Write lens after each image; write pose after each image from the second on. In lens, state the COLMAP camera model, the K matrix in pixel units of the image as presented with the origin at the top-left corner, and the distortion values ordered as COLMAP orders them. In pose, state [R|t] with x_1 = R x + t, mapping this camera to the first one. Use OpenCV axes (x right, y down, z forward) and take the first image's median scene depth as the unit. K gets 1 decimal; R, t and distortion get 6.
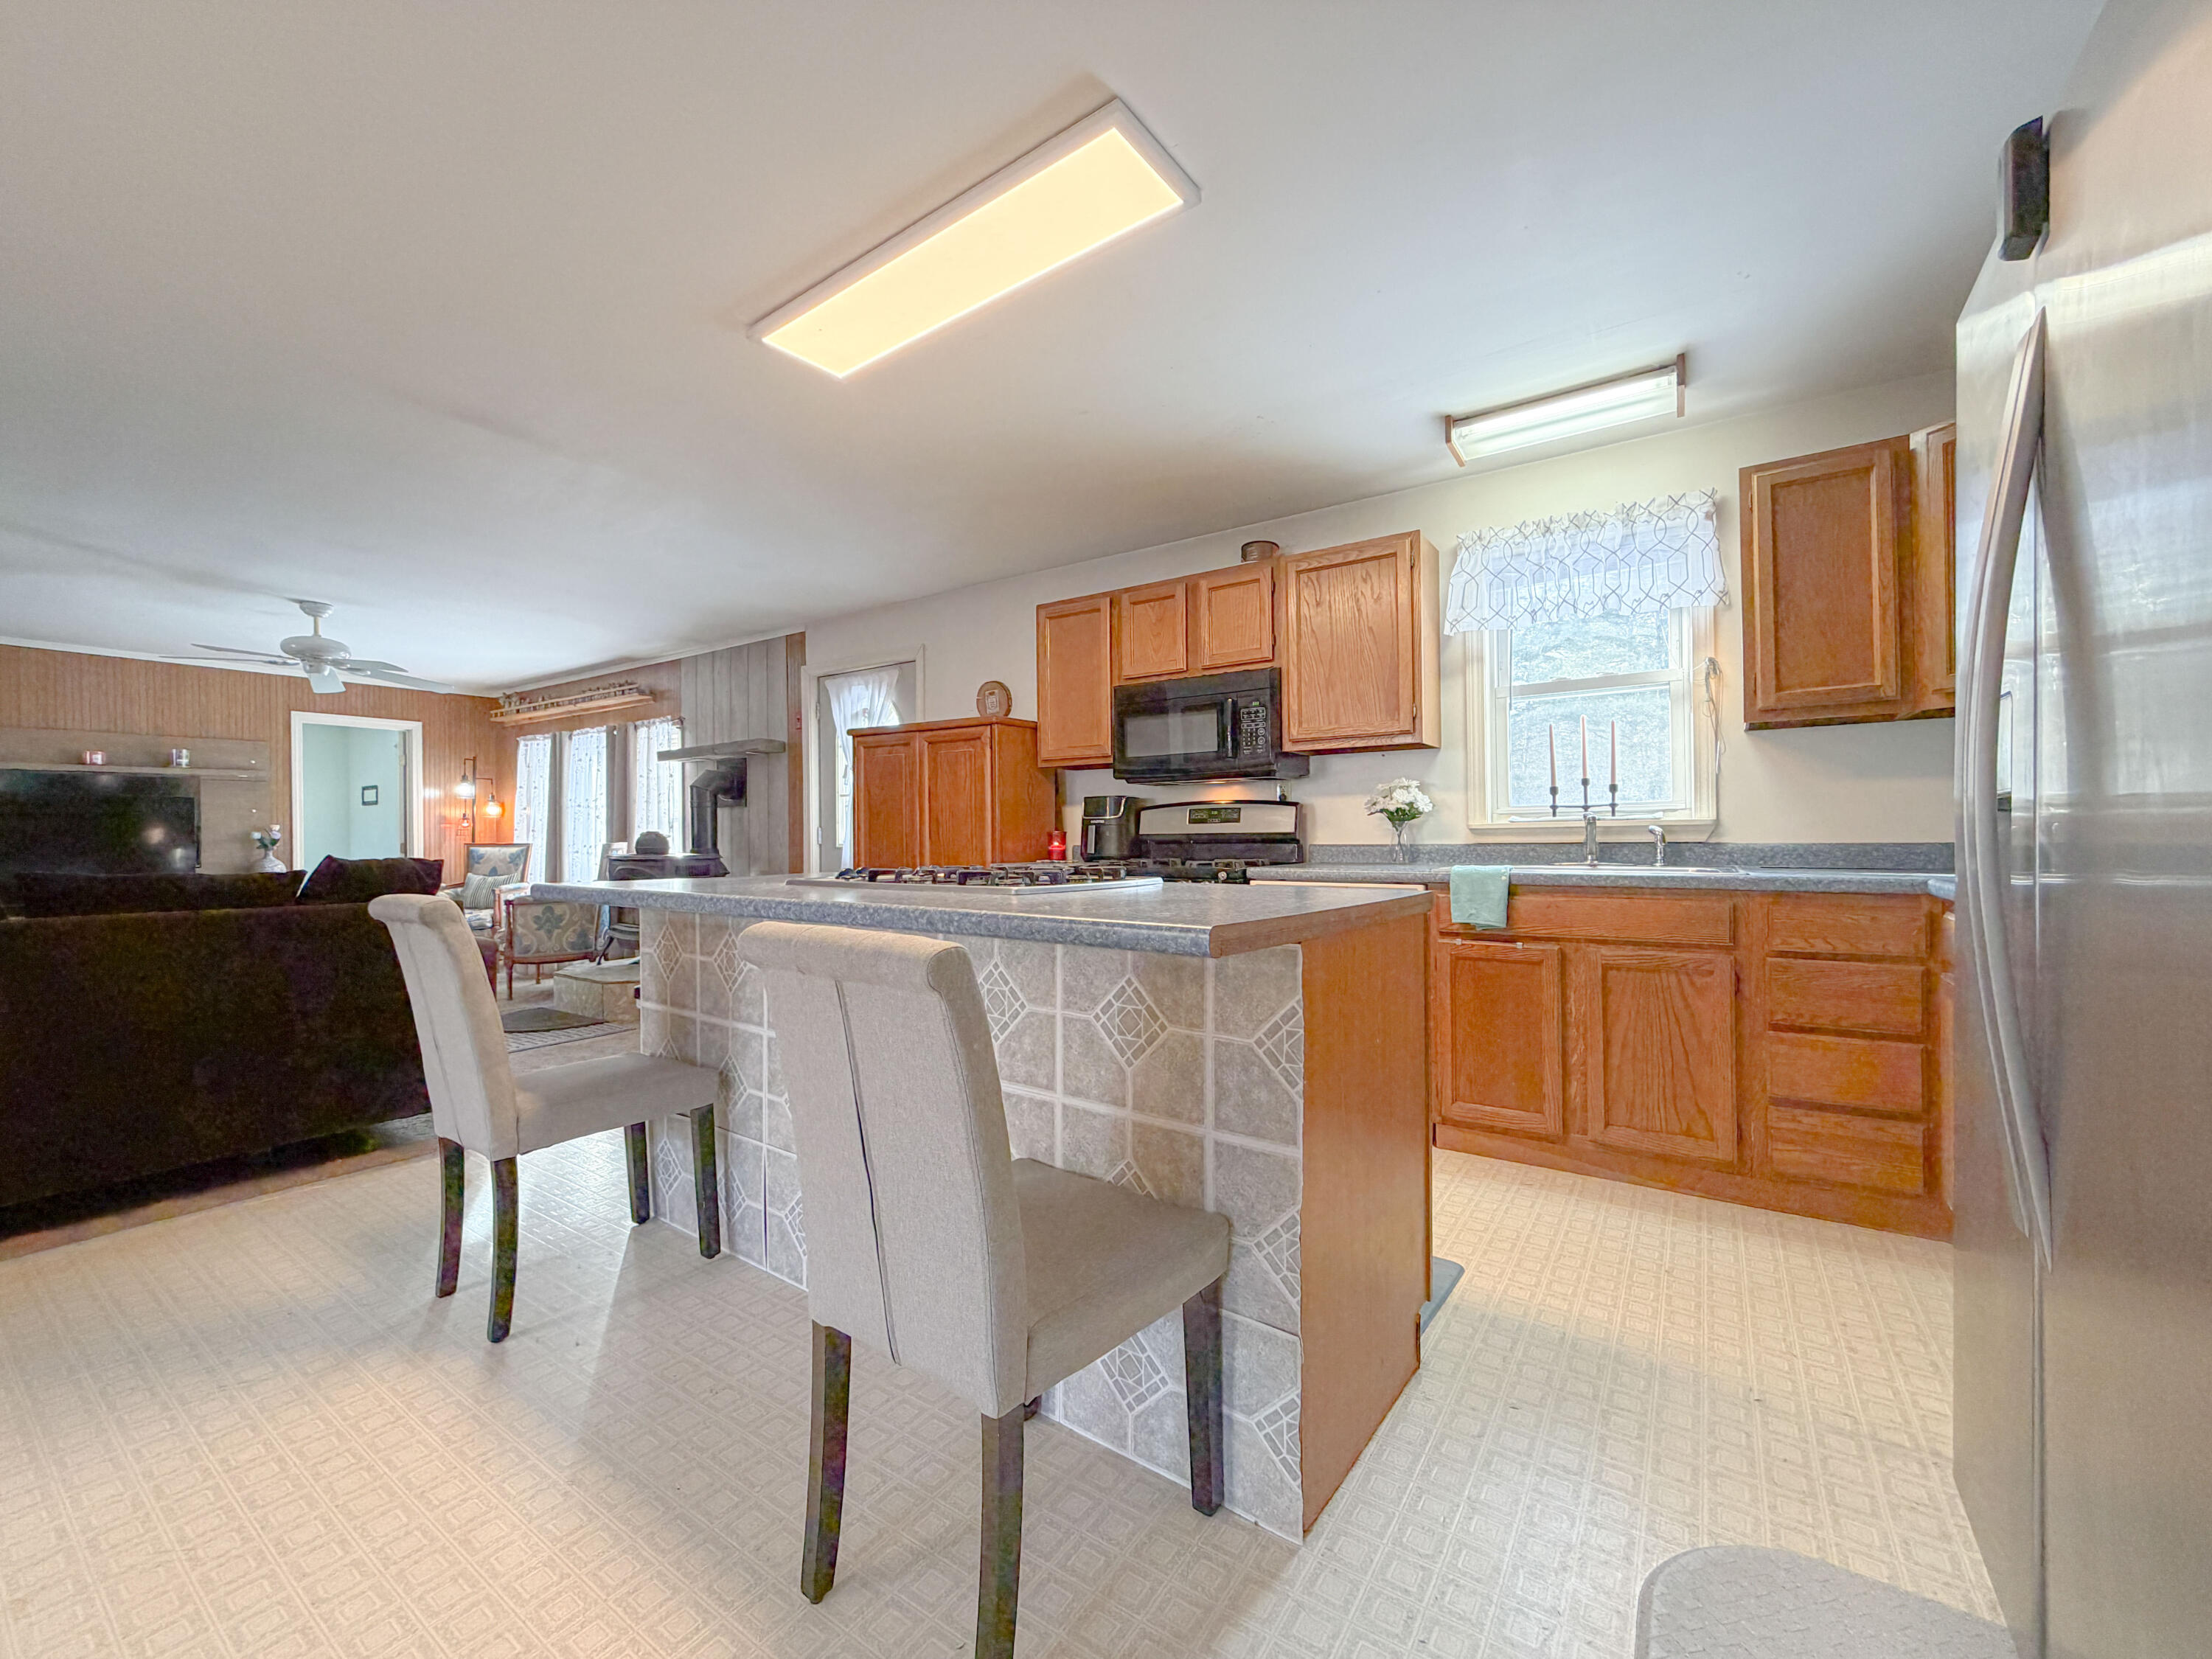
lens RADIAL K [[880.1, 0, 1106.0], [0, 880.1, 829.5], [0, 0, 1]] dist [-0.000179, -0.000828]
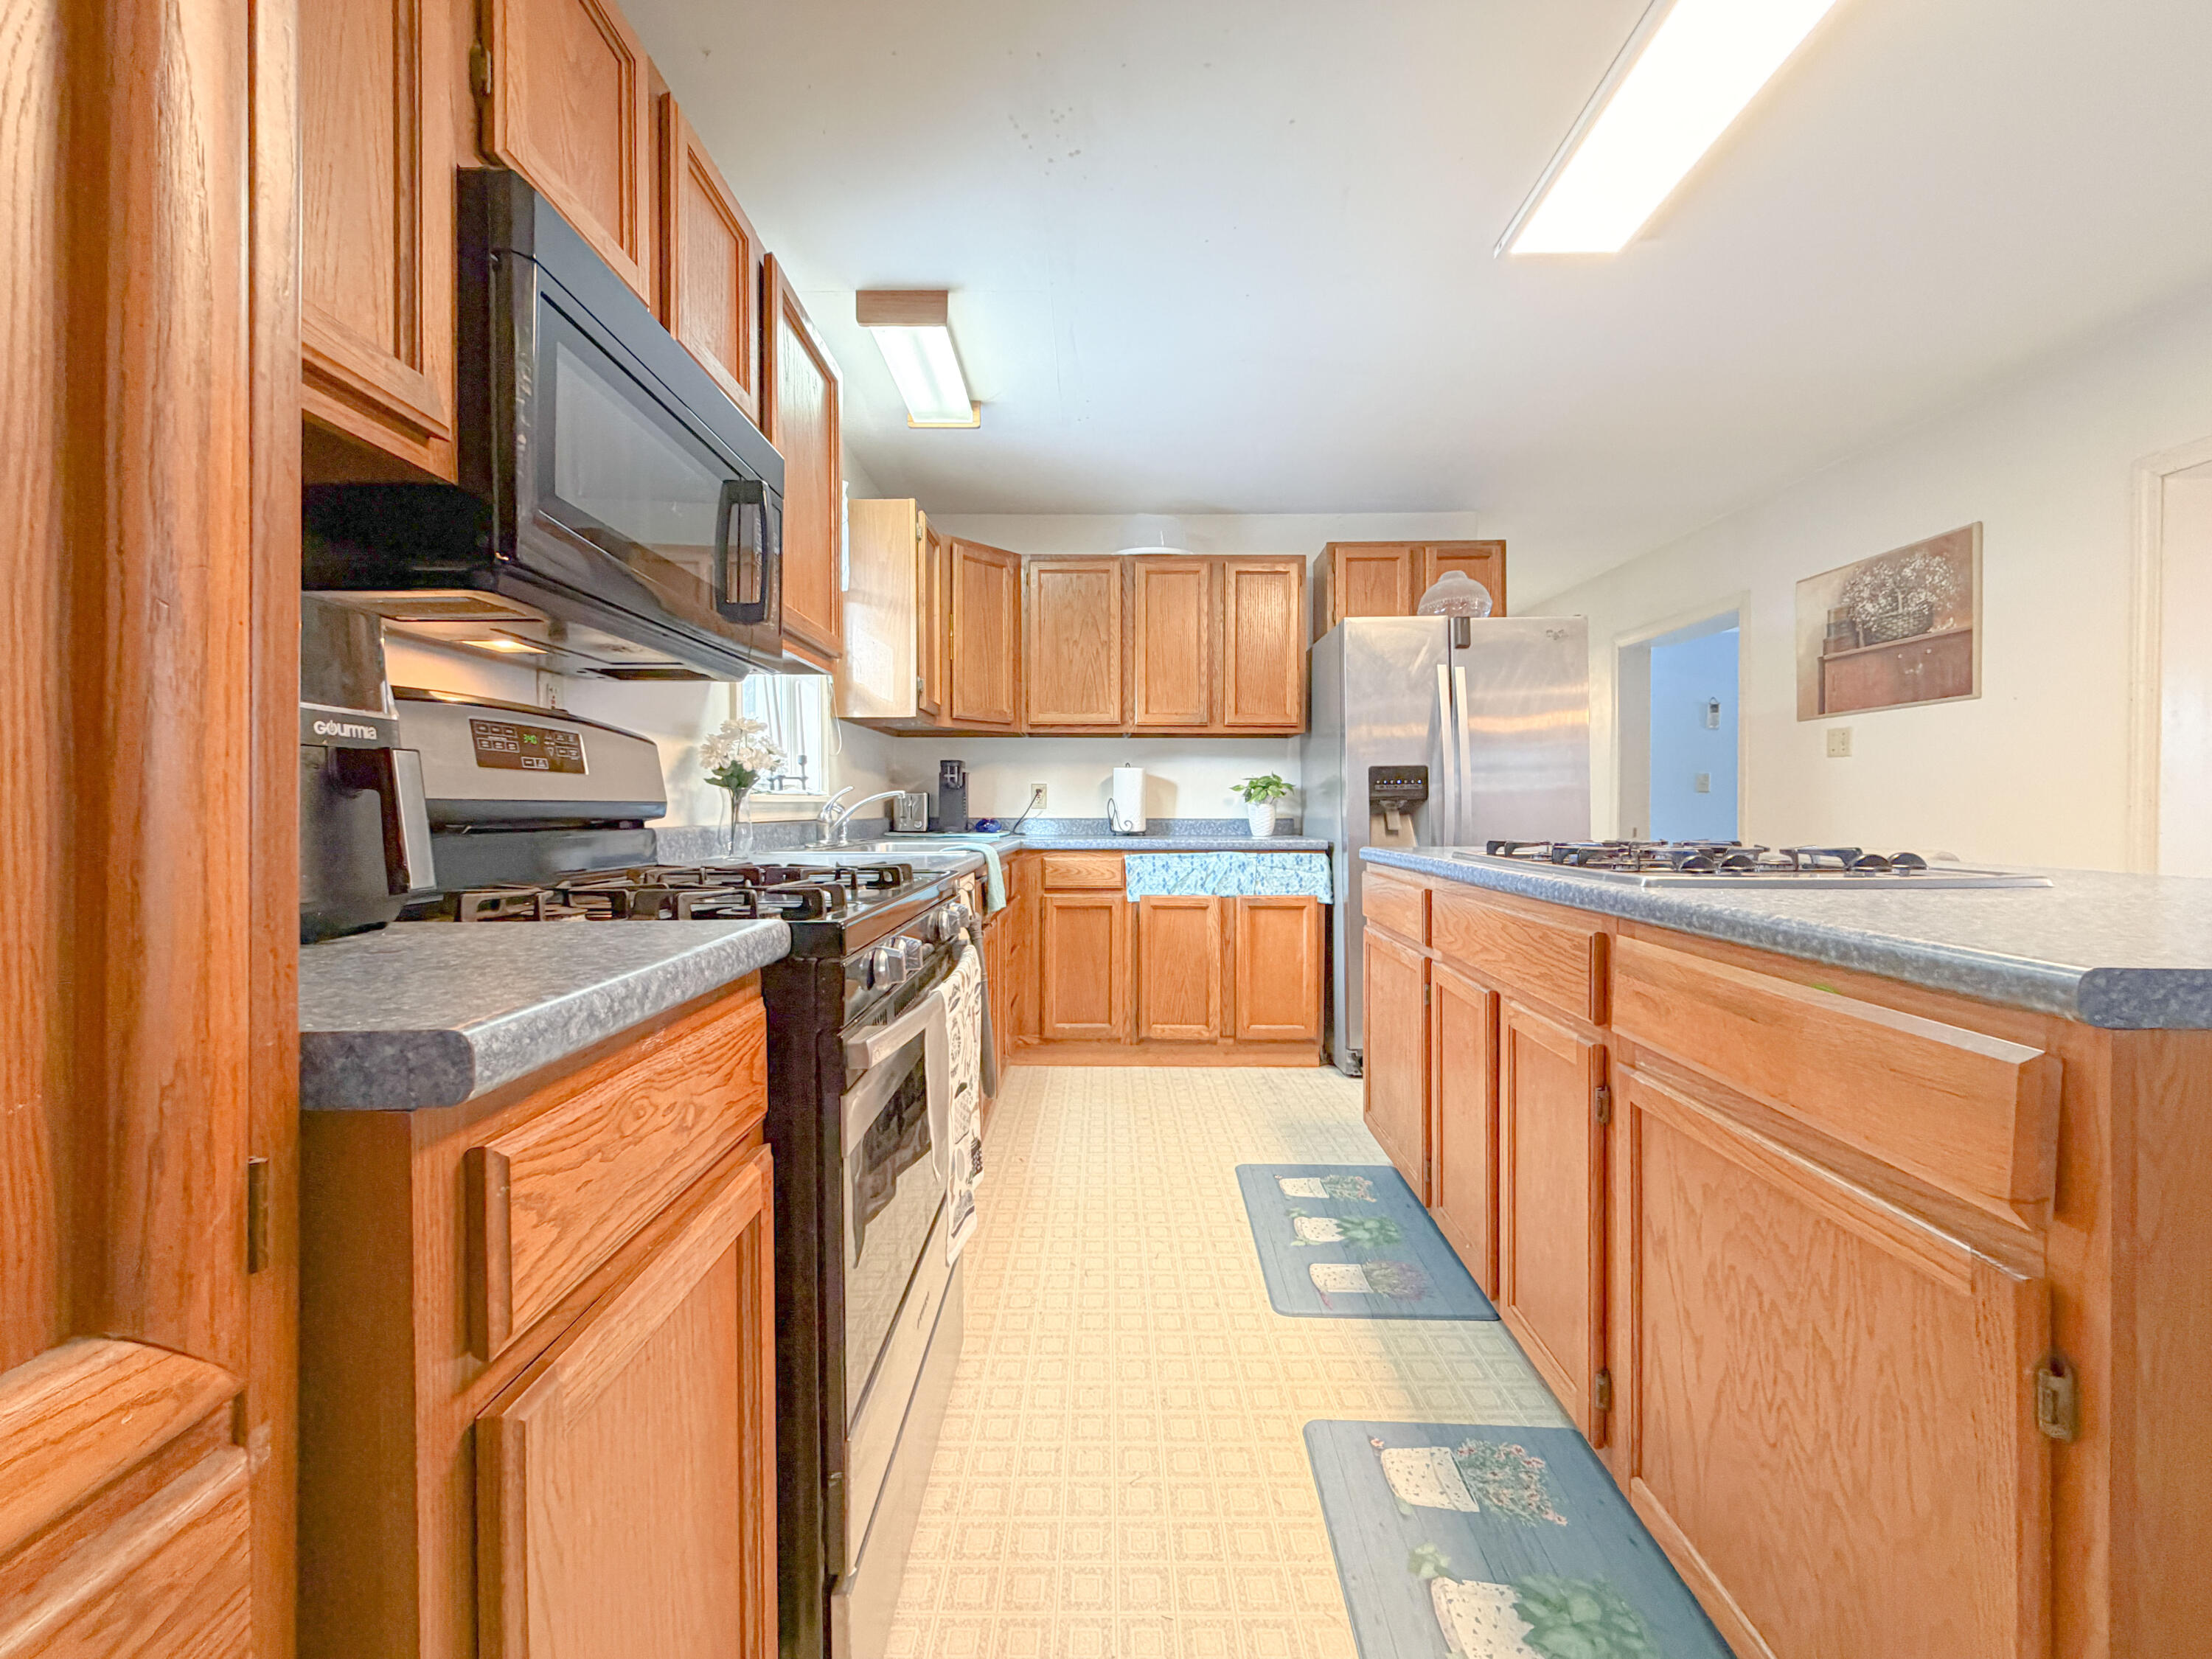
lens RADIAL K [[893.4, 0, 1102.4], [0, 893.4, 821.3], [0, 0, 1]] dist [-0.000140, 0.000332]
pose [[-0.559674, -0.001196, 0.828712, -0.313149], [0.001171, 0.999997, 0.002234, 0.012868], [-0.828712, 0.002221, -0.559671, 1.131892]]
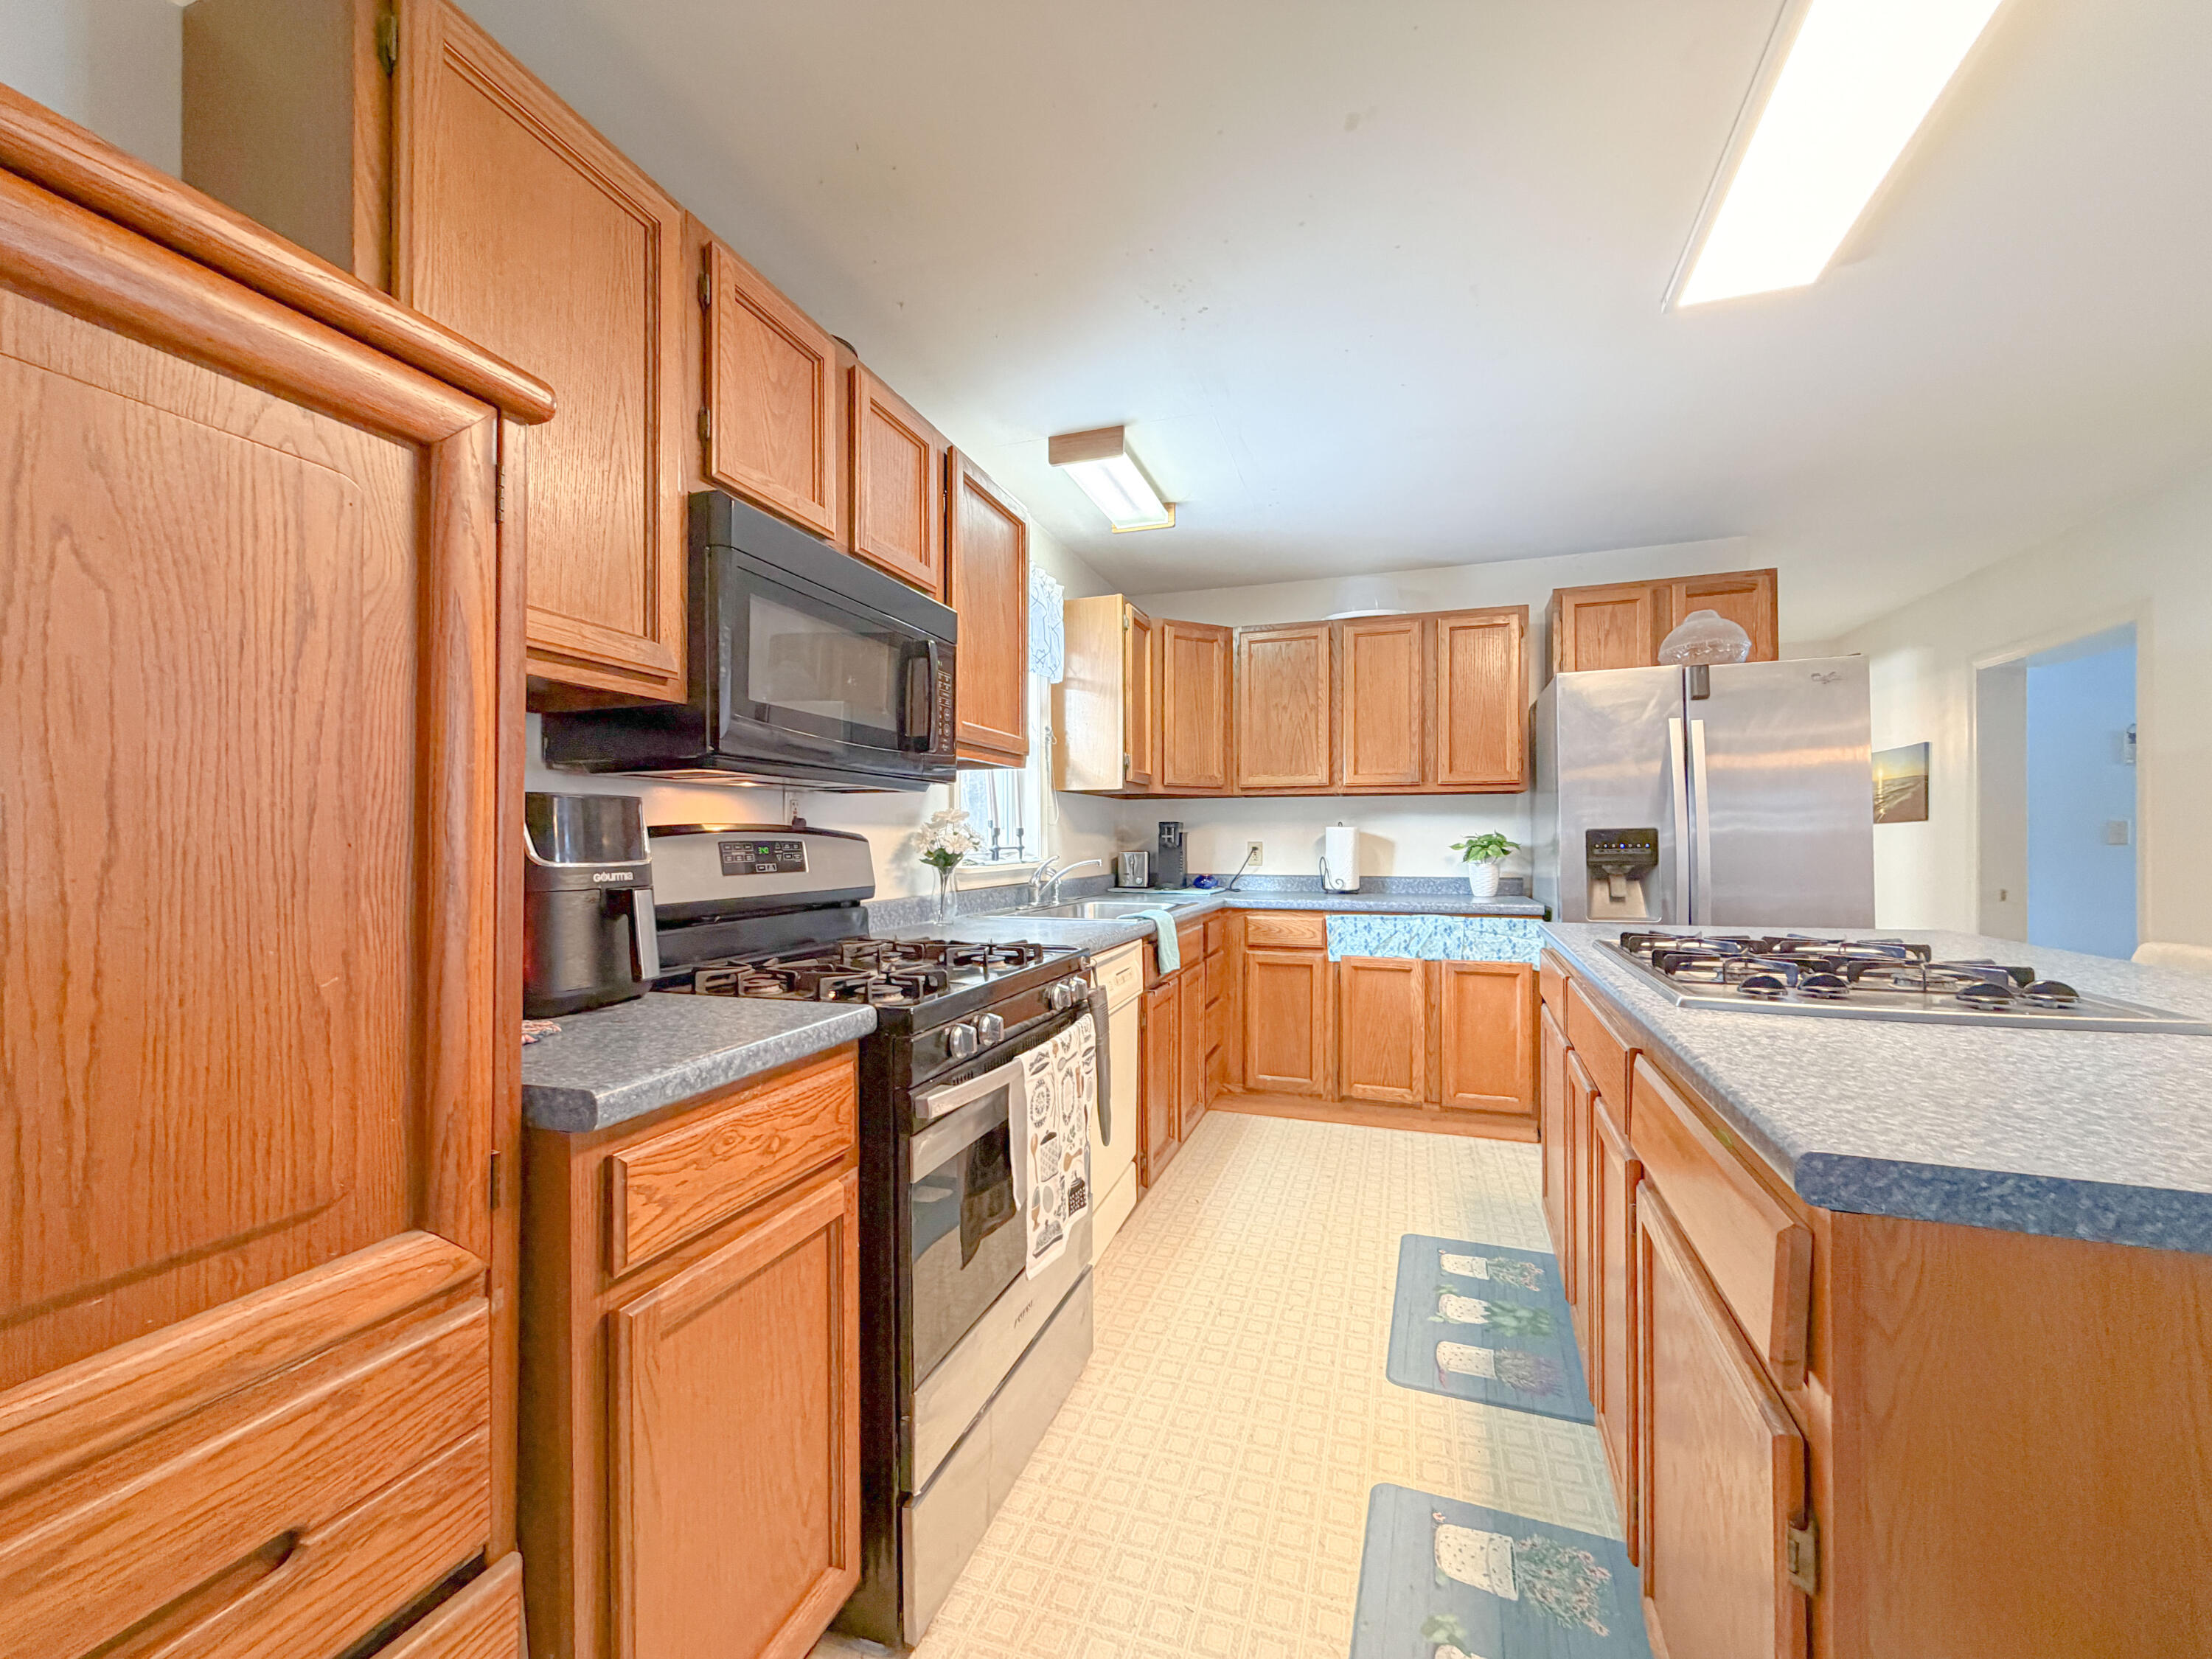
lens RADIAL K [[890.2, 0, 1102.5], [0, 890.2, 843.7], [0, 0, 1]] dist [-0.000166, -0.000168]
pose [[-0.264244, 0.008247, 0.964421, -0.420029], [-0.001394, 0.999959, -0.008933, -0.021173], [-0.964455, -0.003705, -0.264222, 1.066766]]
